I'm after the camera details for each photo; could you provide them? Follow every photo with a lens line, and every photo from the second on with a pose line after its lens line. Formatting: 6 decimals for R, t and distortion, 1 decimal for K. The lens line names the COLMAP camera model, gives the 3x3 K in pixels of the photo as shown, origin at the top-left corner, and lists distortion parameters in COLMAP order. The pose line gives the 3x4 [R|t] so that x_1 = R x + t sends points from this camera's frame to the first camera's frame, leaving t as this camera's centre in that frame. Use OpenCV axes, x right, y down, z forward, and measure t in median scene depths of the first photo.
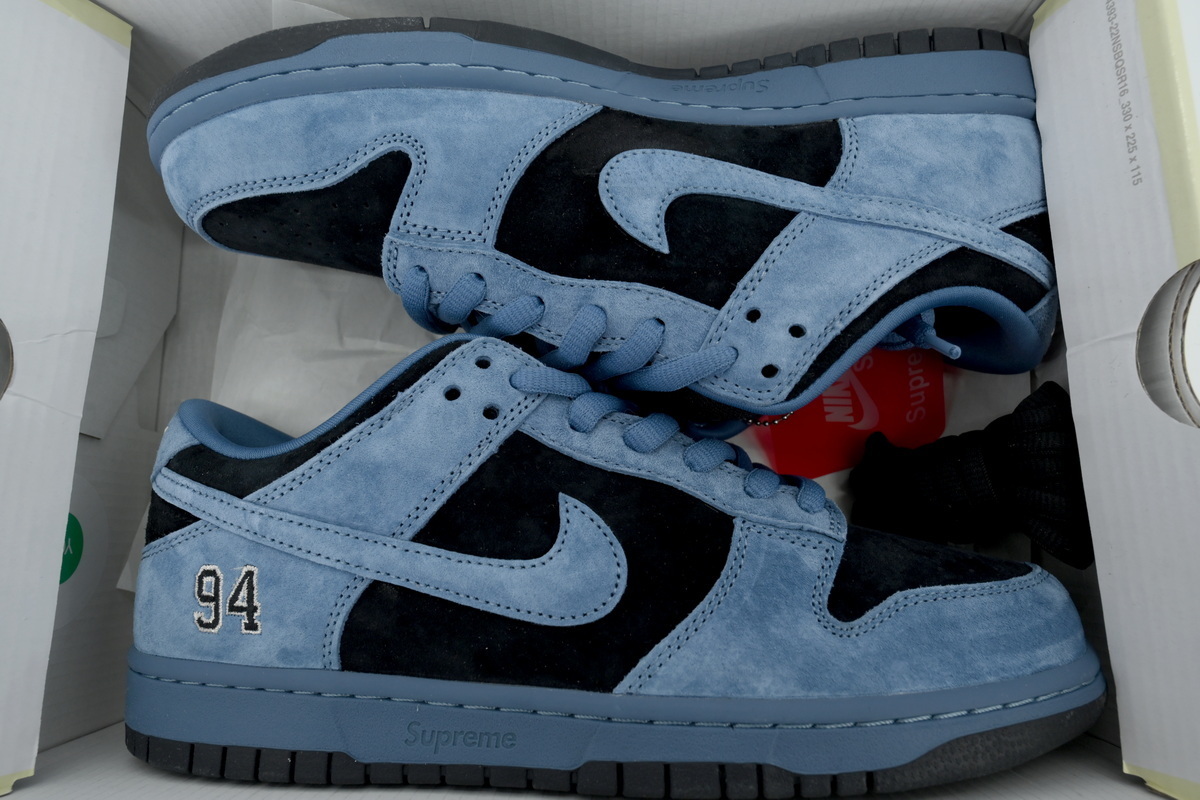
lens RADIAL K [[843.8, 0, 611.0], [0, 843.8, 395.3], [0, 0, 1]] dist [-0.068180, -0.003477]
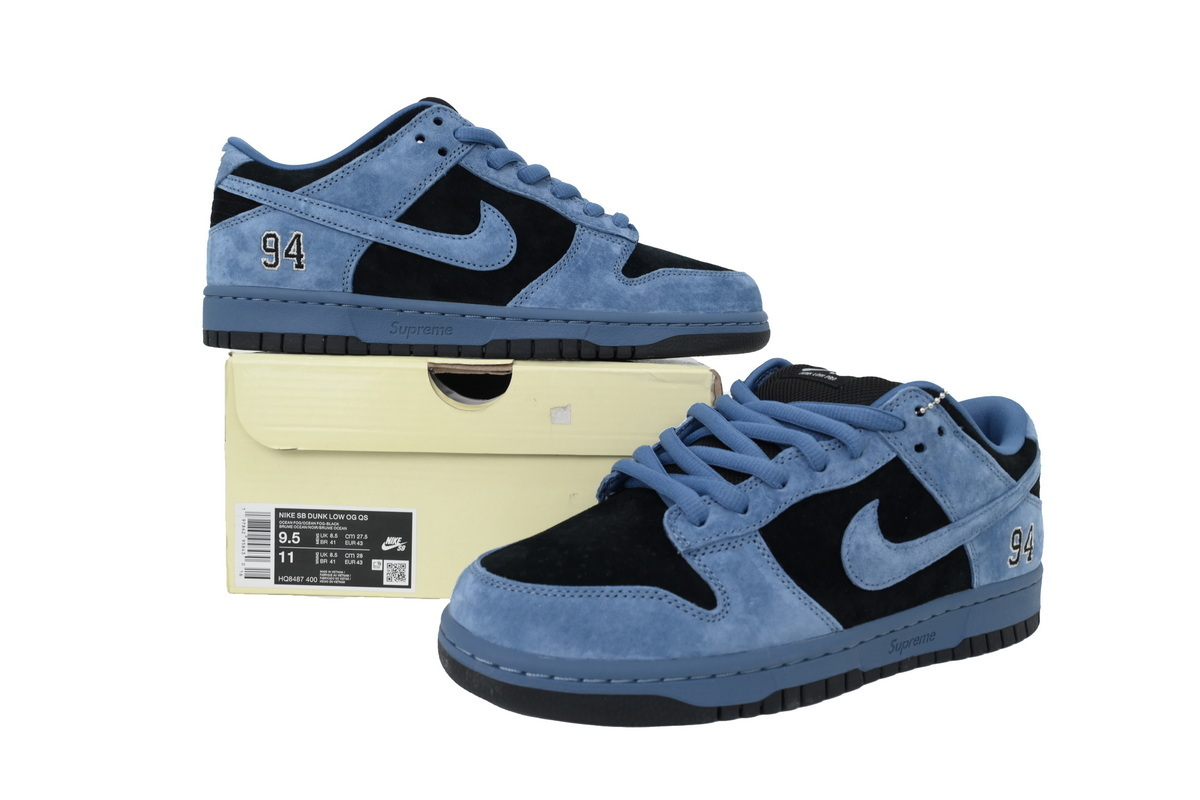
lens RADIAL K [[819.8, 0, 597.1], [0, 819.8, 411.6], [0, 0, 1]] dist [-0.044733, -0.002252]
pose [[0.987018, 0.043176, 0.154696, -0.066804], [-0.077786, 0.971193, 0.225243, 0.142290], [-0.140515, -0.234352, 0.961943, -0.817292]]
